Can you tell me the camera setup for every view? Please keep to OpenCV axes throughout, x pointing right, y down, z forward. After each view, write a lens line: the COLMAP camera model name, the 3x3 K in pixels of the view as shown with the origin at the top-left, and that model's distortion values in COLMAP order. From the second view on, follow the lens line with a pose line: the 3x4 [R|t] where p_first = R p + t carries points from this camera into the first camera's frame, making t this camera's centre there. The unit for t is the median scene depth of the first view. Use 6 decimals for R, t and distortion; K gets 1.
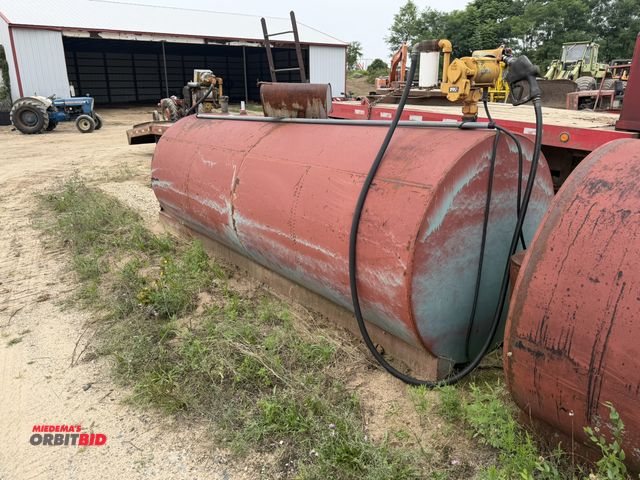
lens RADIAL K [[473.4, 0, 317.4], [0, 473.4, 244.5], [0, 0, 1]] dist [0.008971, -0.009152]
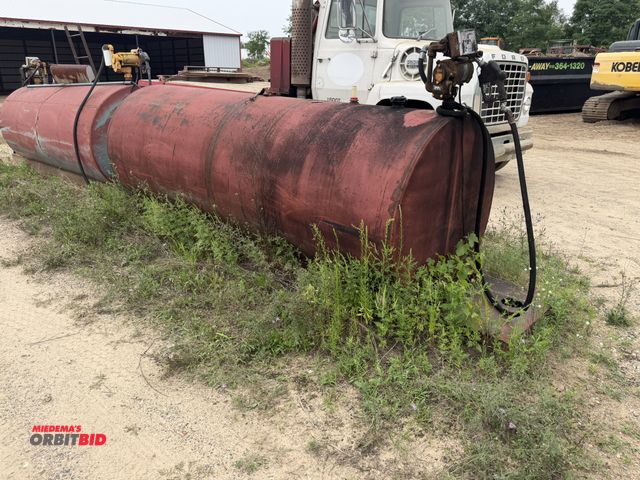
lens RADIAL K [[473.4, 0, 317.9], [0, 473.4, 236.8], [0, 0, 1]] dist [0.008971, -0.009152]
pose [[0.987298, -0.049425, 0.150998, 0.068027], [0.048326, 0.998772, 0.010941, 0.040343], [-0.151354, -0.003505, 0.988473, -0.110587]]
